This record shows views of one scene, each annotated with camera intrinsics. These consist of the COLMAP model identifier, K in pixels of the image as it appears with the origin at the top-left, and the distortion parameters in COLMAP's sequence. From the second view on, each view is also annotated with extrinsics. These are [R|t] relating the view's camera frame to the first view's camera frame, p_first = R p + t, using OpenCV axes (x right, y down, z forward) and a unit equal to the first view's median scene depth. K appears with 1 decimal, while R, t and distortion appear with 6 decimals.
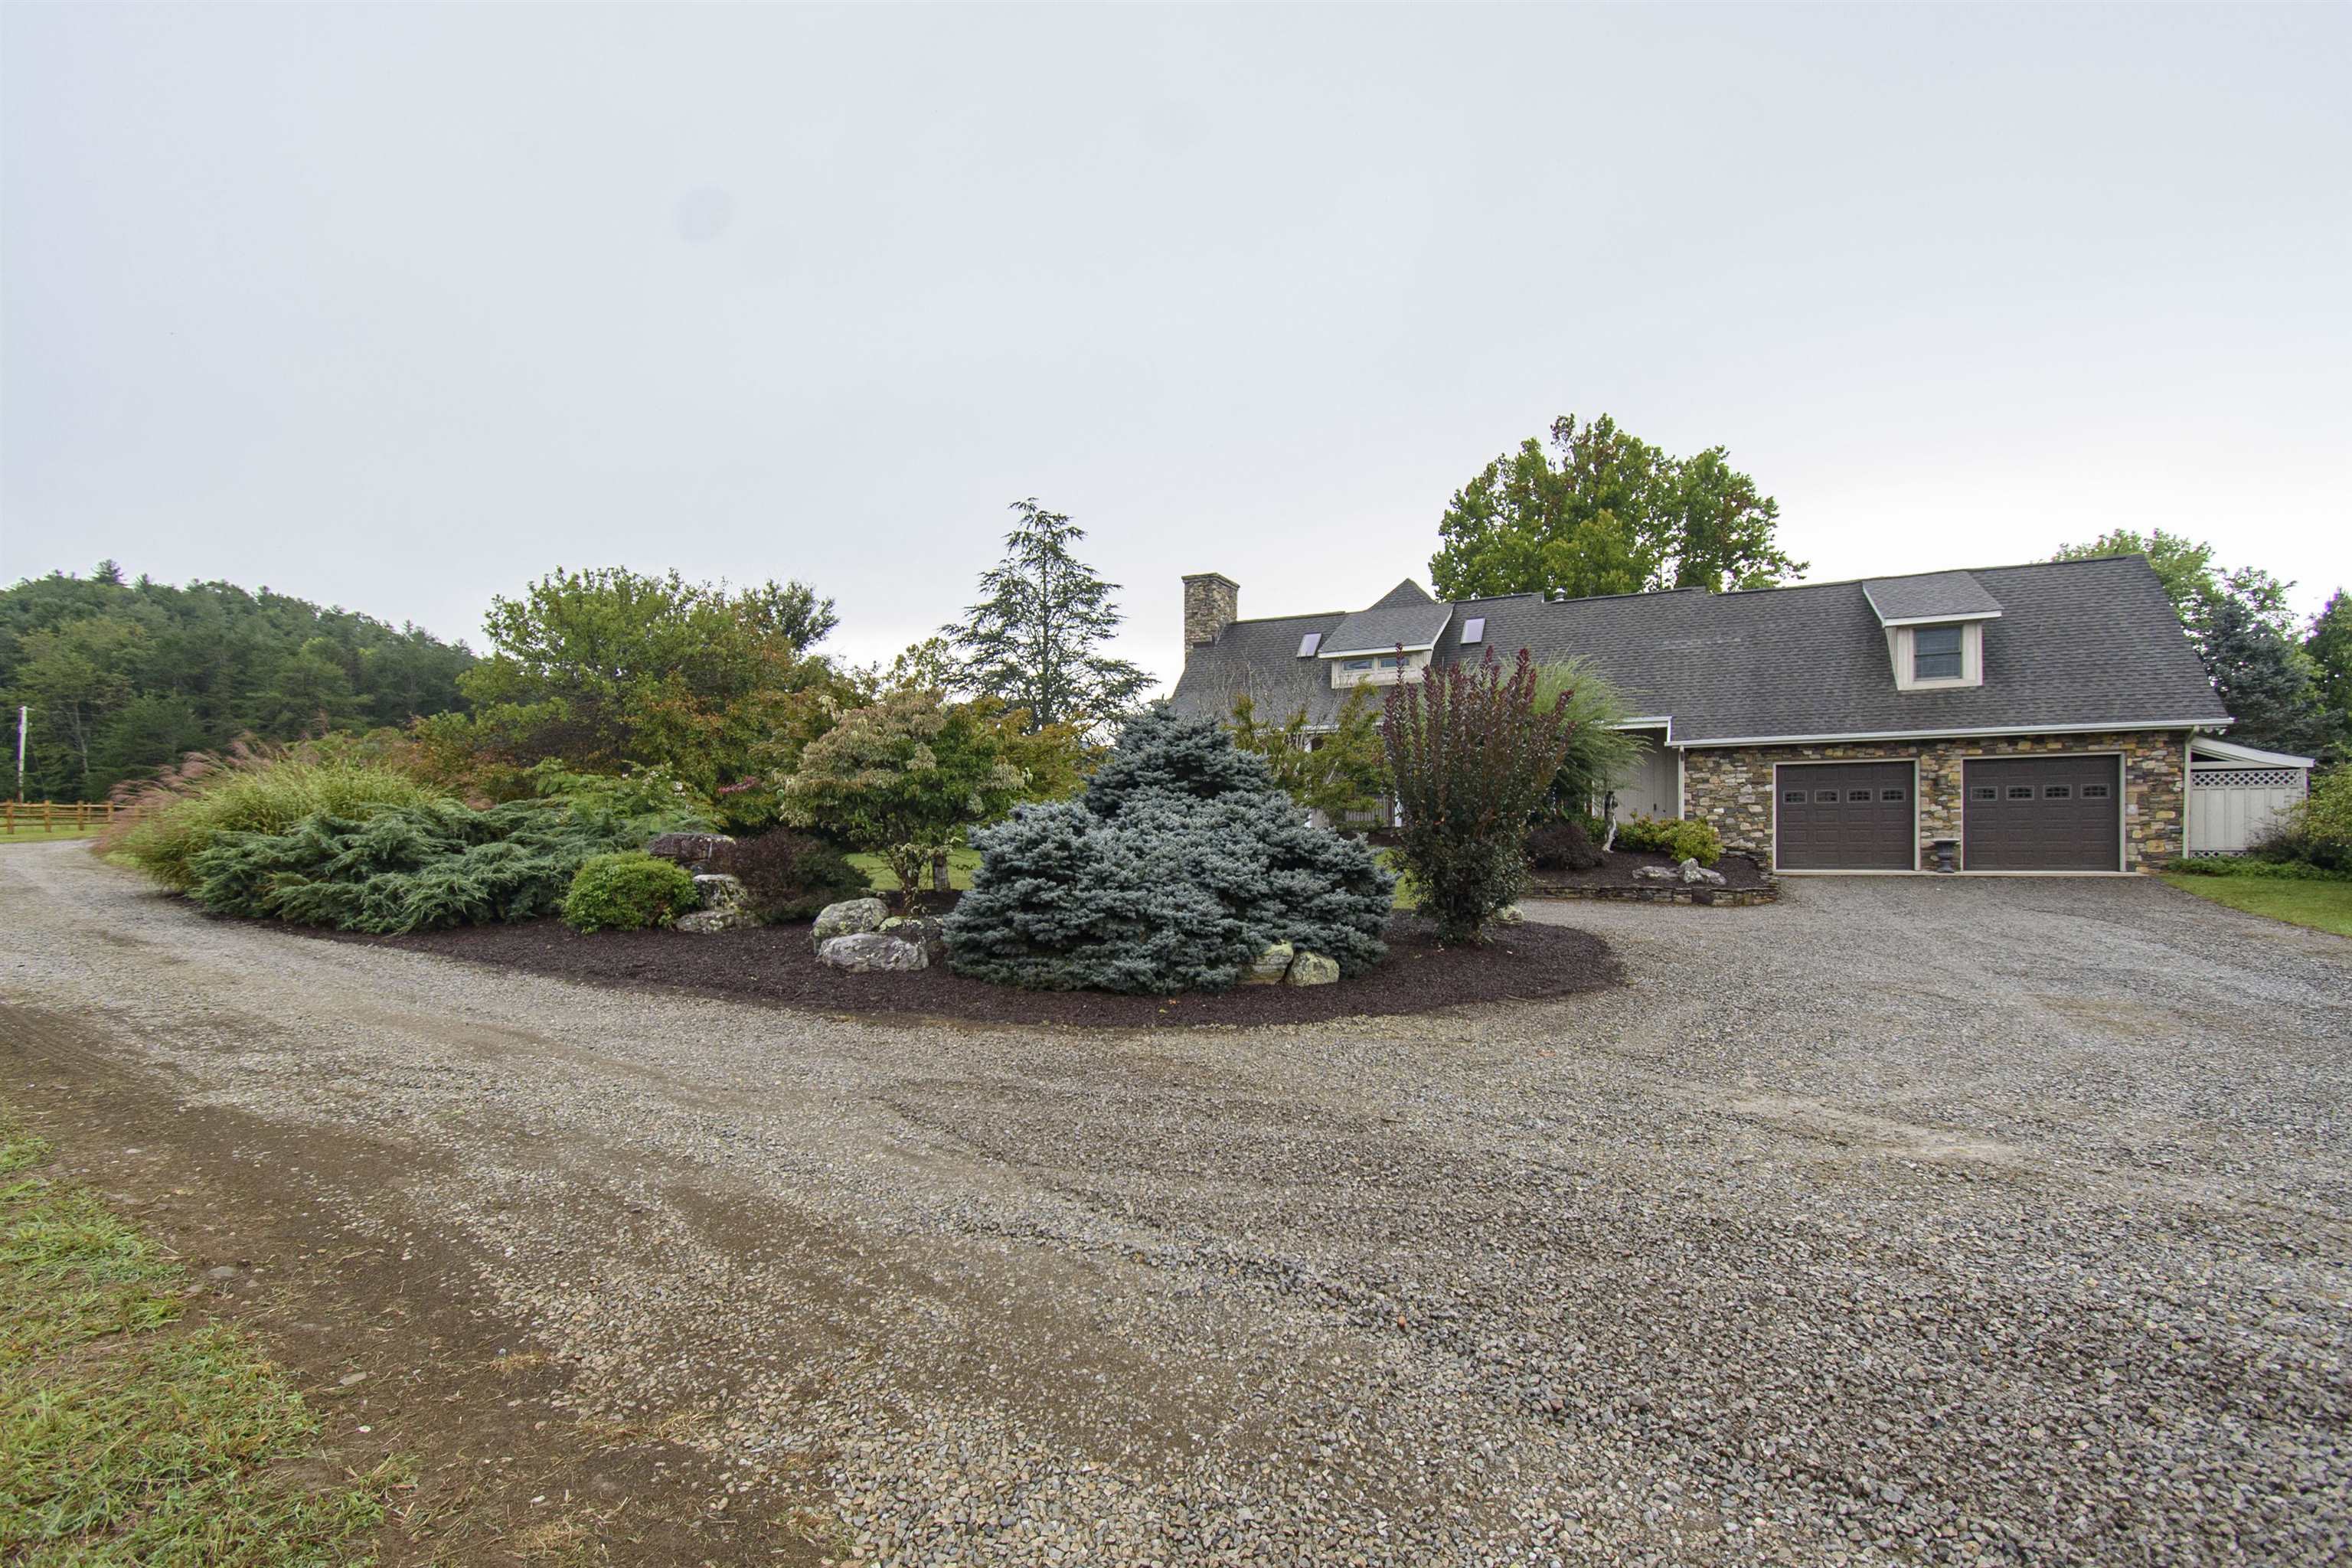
lens RADIAL K [[1038.7, 0, 1196.5], [0, 1038.7, 841.5], [0, 0, 1]] dist [0.003458, -0.001788]
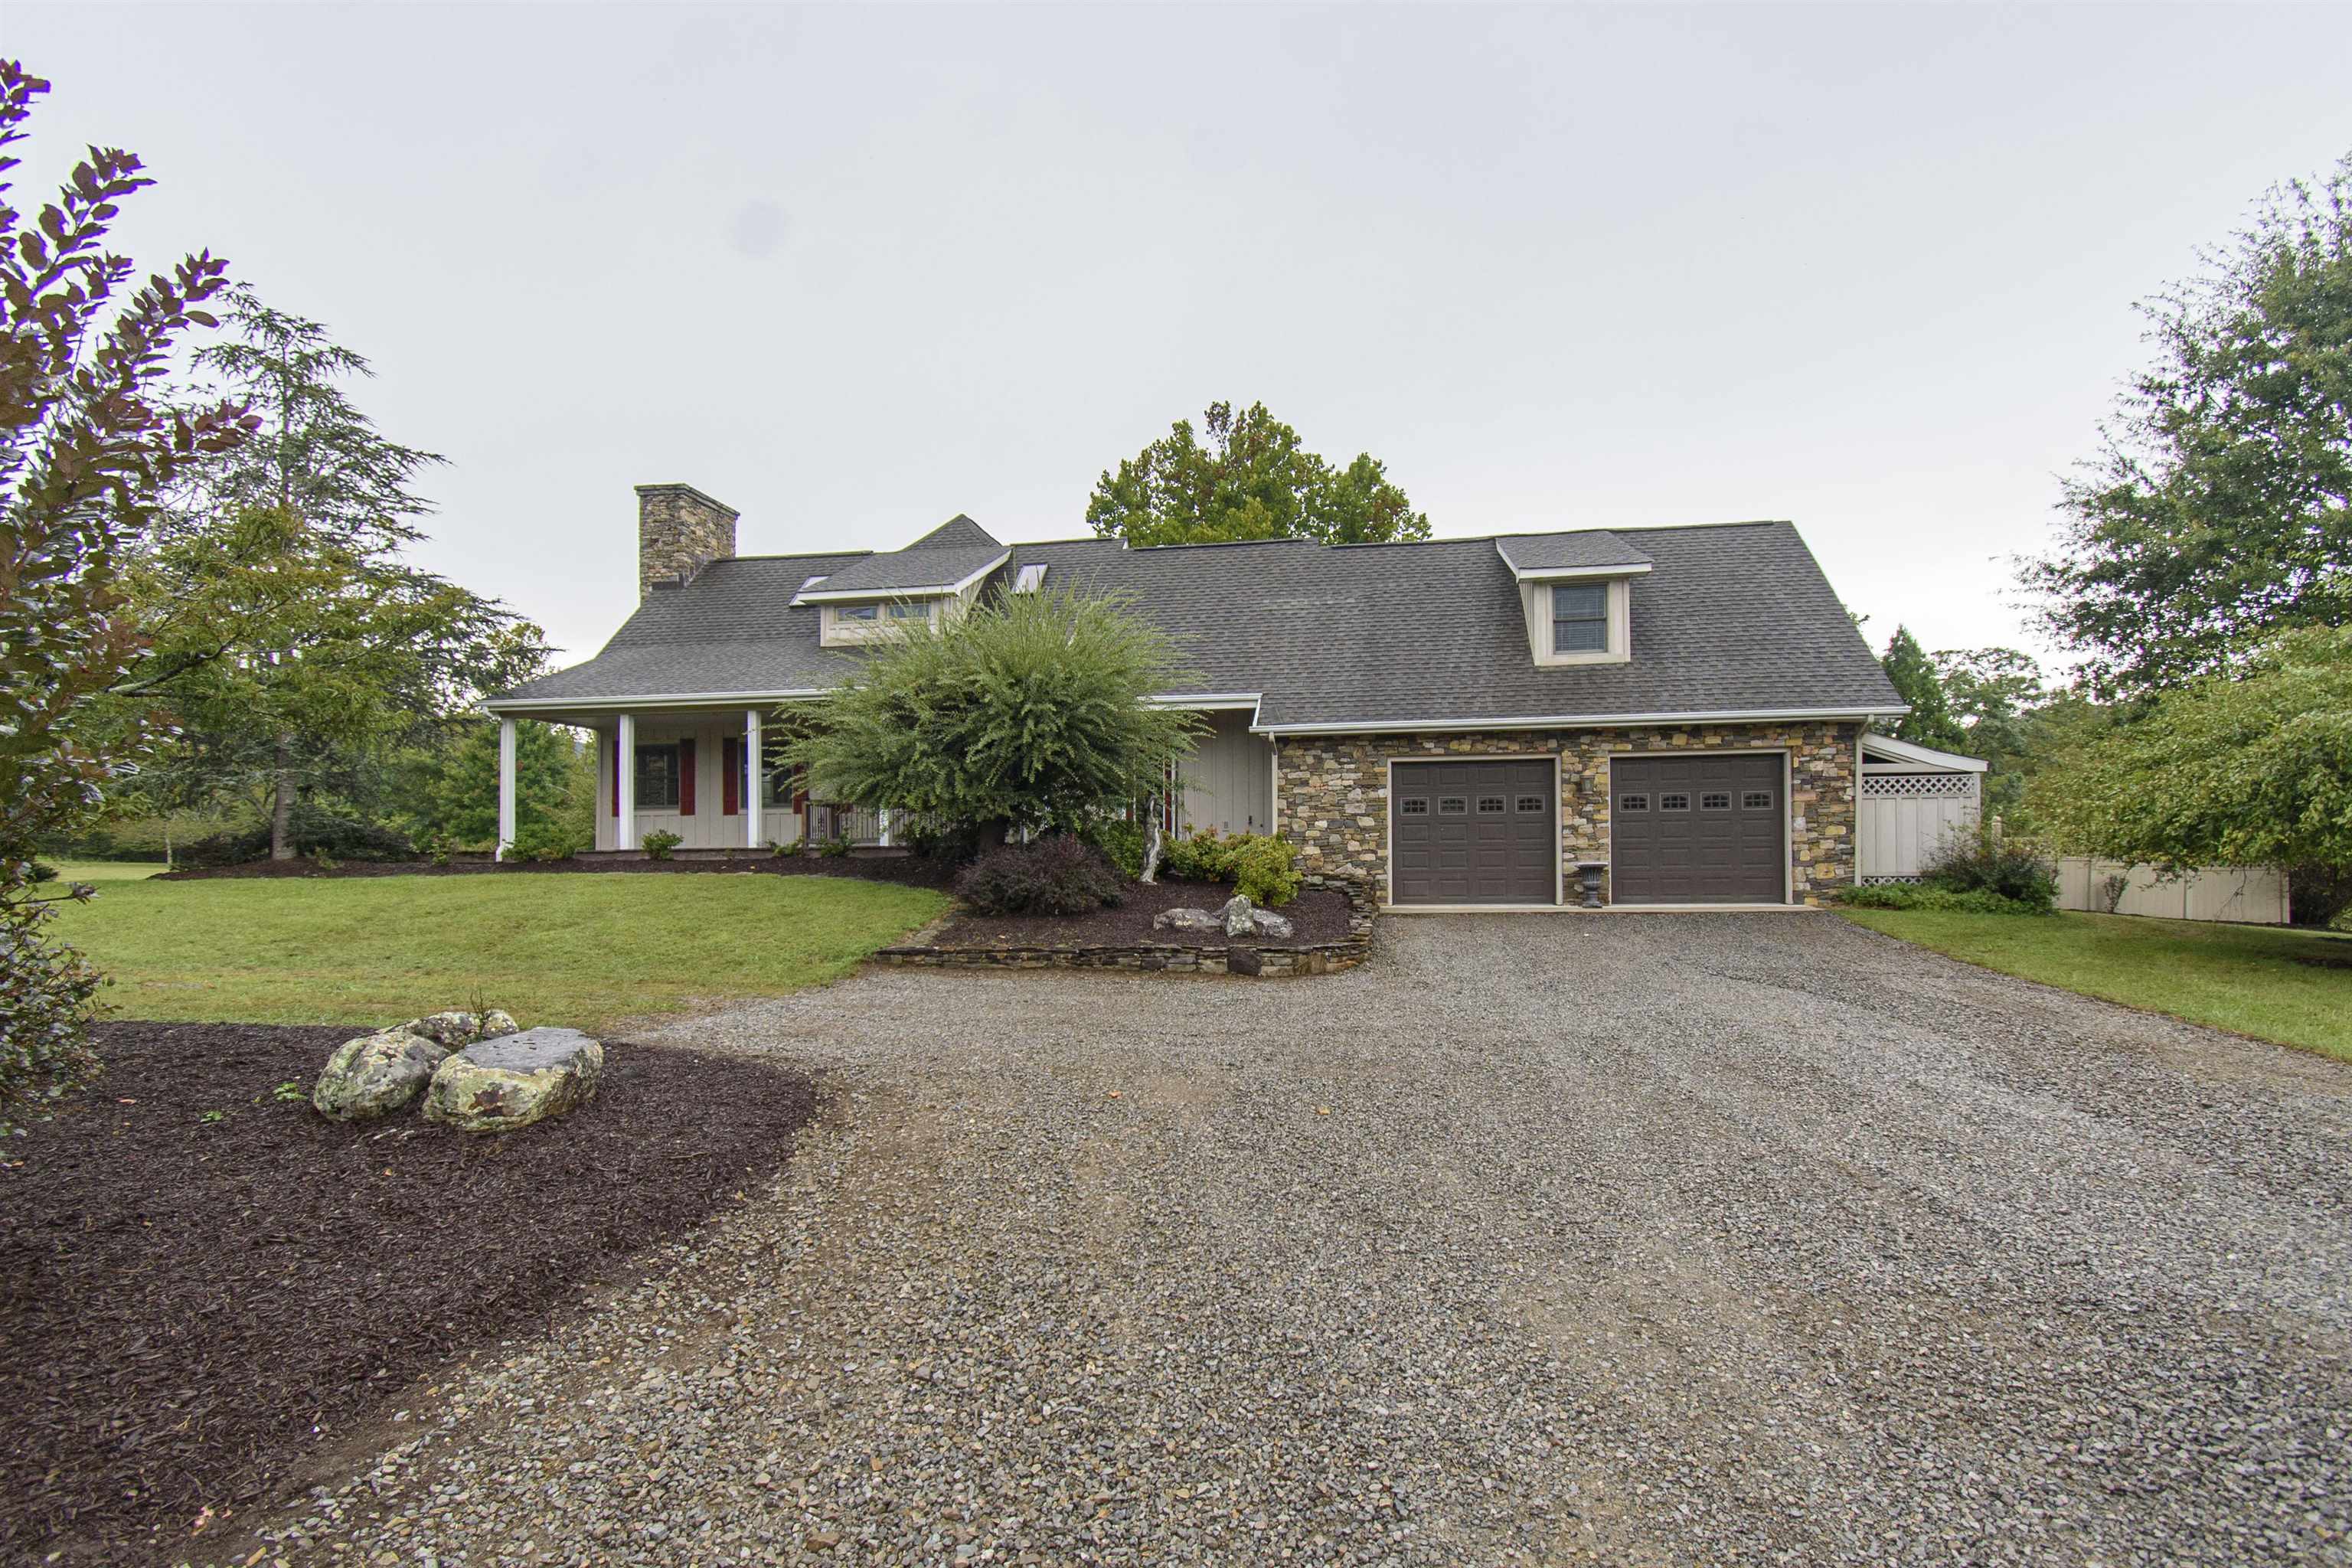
lens RADIAL K [[1038.7, 0, 1214.3], [0, 1038.7, 853.9], [0, 0, 1]] dist [0.003458, -0.001788]
pose [[0.958438, 0.000088, 0.285302, 0.243471], [0.003709, 0.999912, -0.012770, -0.000086], [-0.285278, 0.013298, 0.958353, 0.355999]]
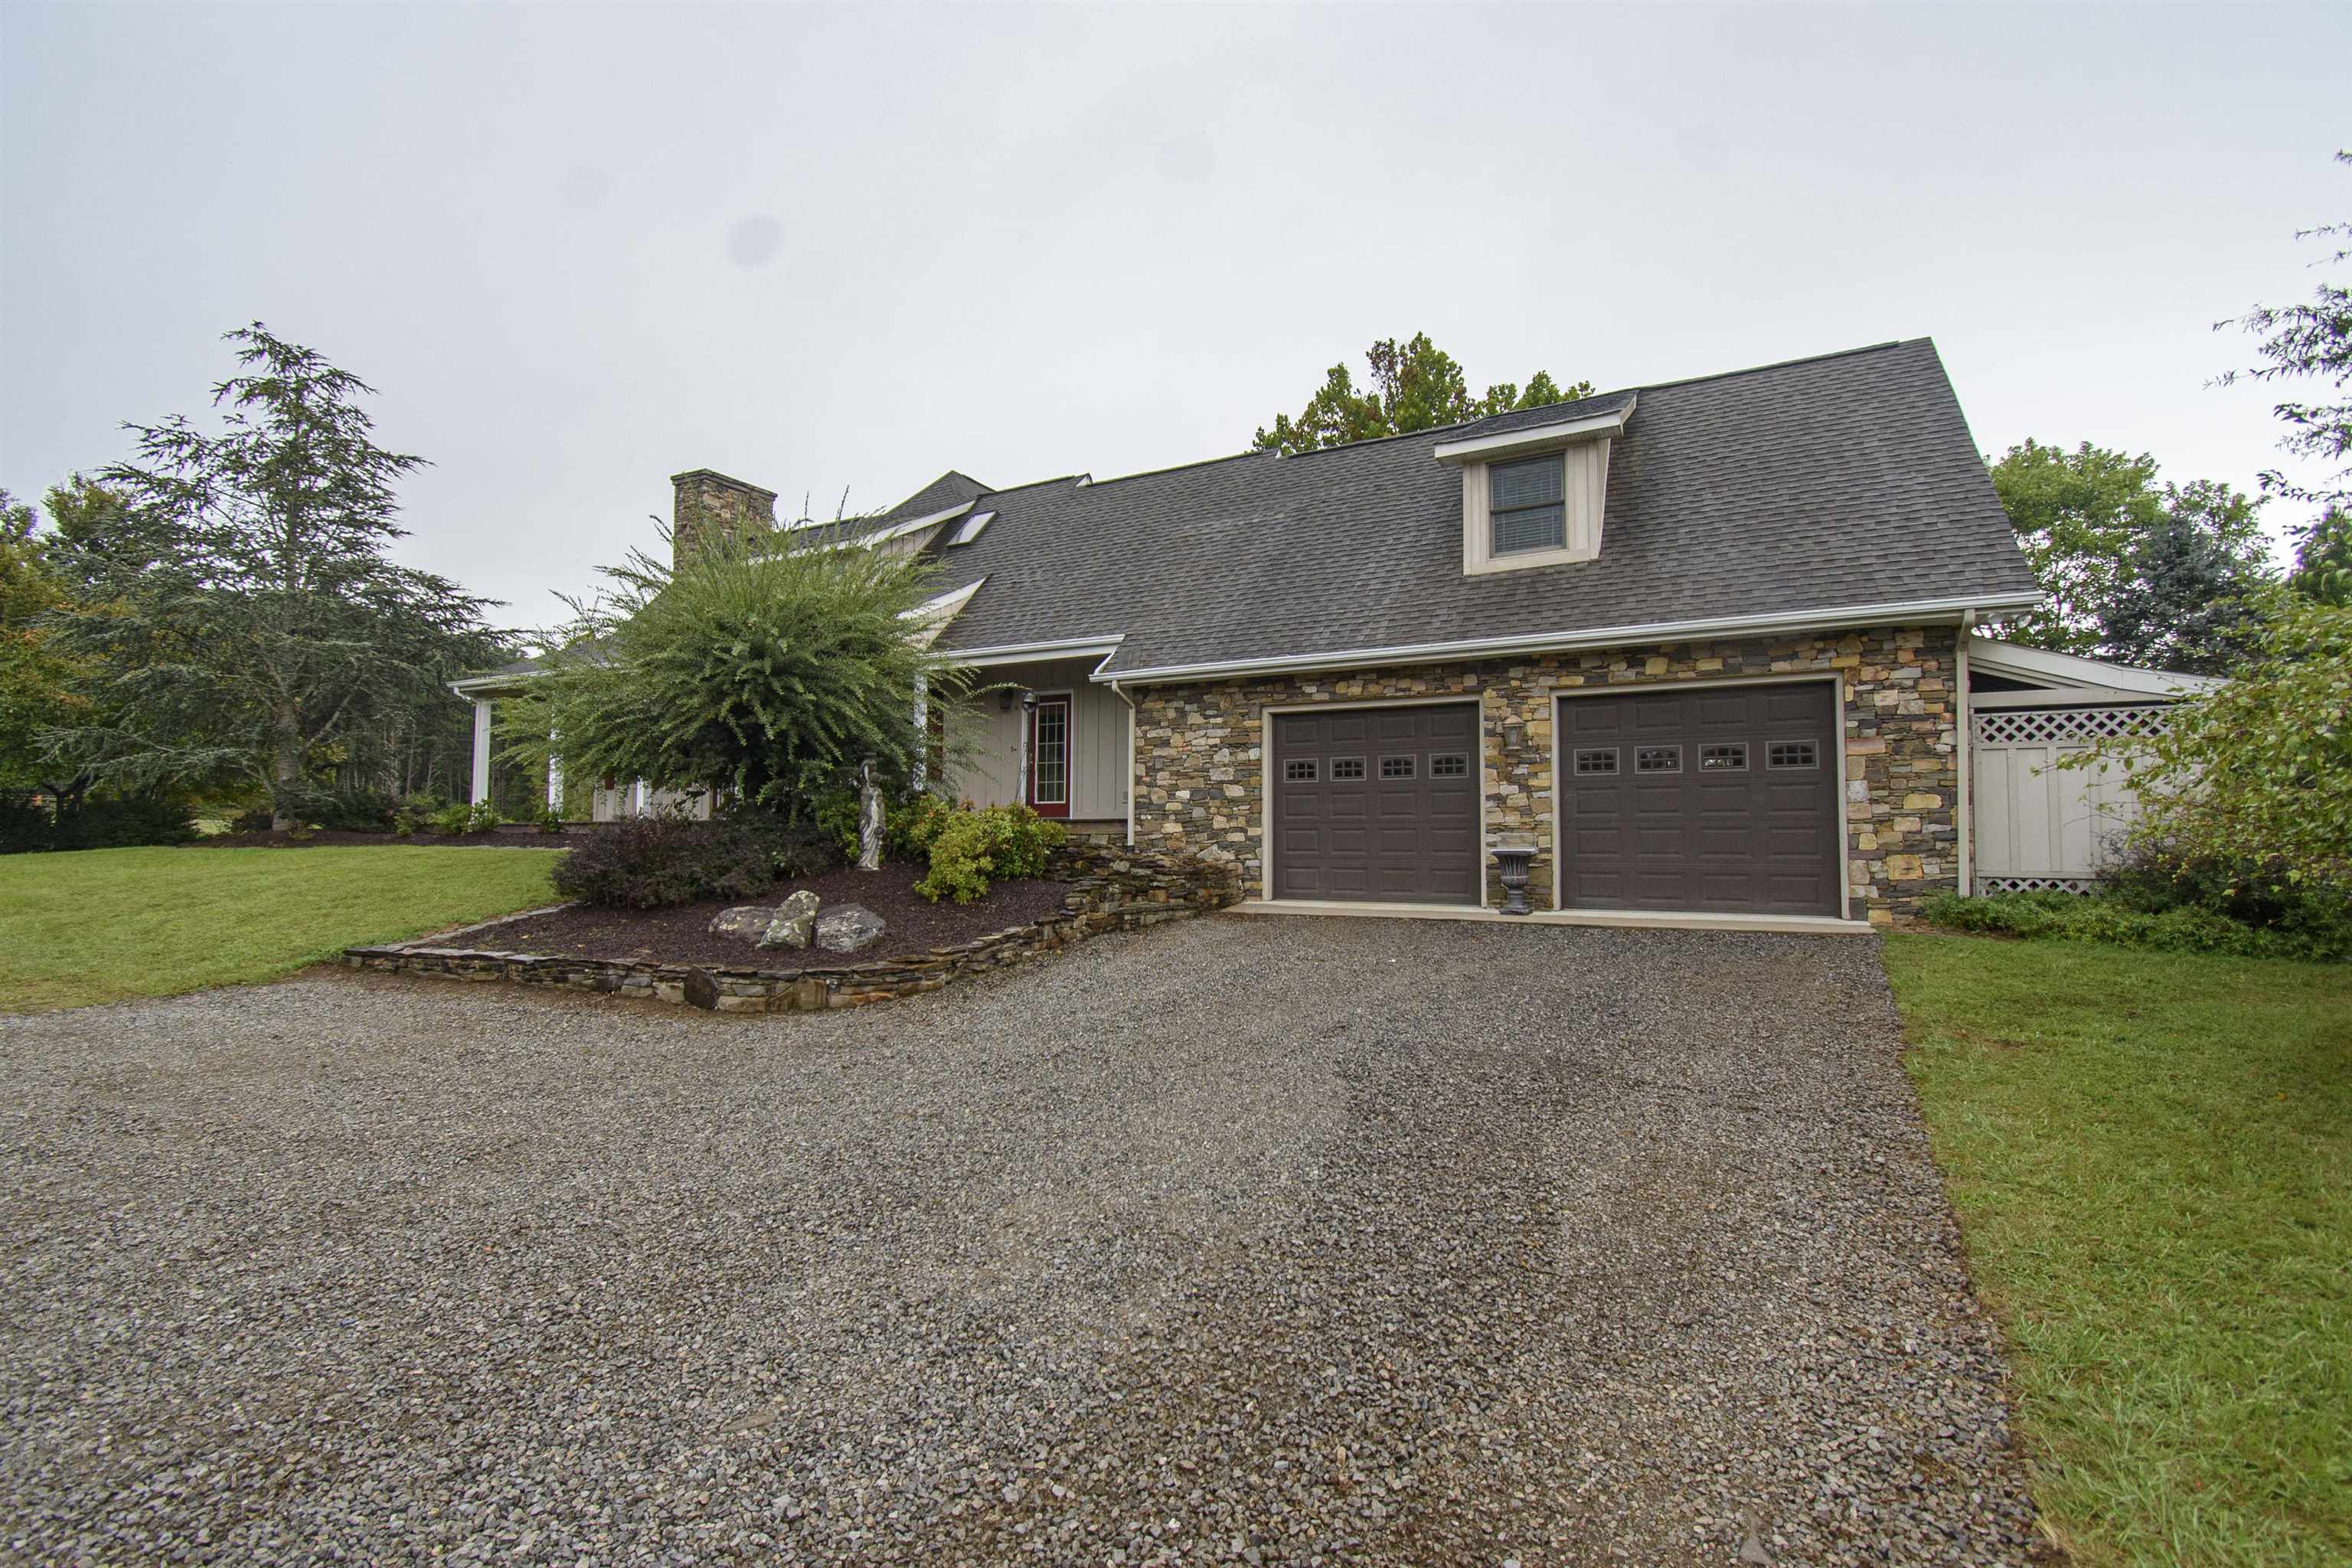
lens RADIAL K [[1024.3, 0, 1150.5], [0, 1024.3, 786.2], [0, 0, 1]] dist [-0.000164, -0.000429]
pose [[0.999220, 0.003796, -0.039299, 0.546062], [-0.005713, 0.998793, -0.048776, -0.007222], [0.039066, 0.048962, 0.998036, 0.473884]]
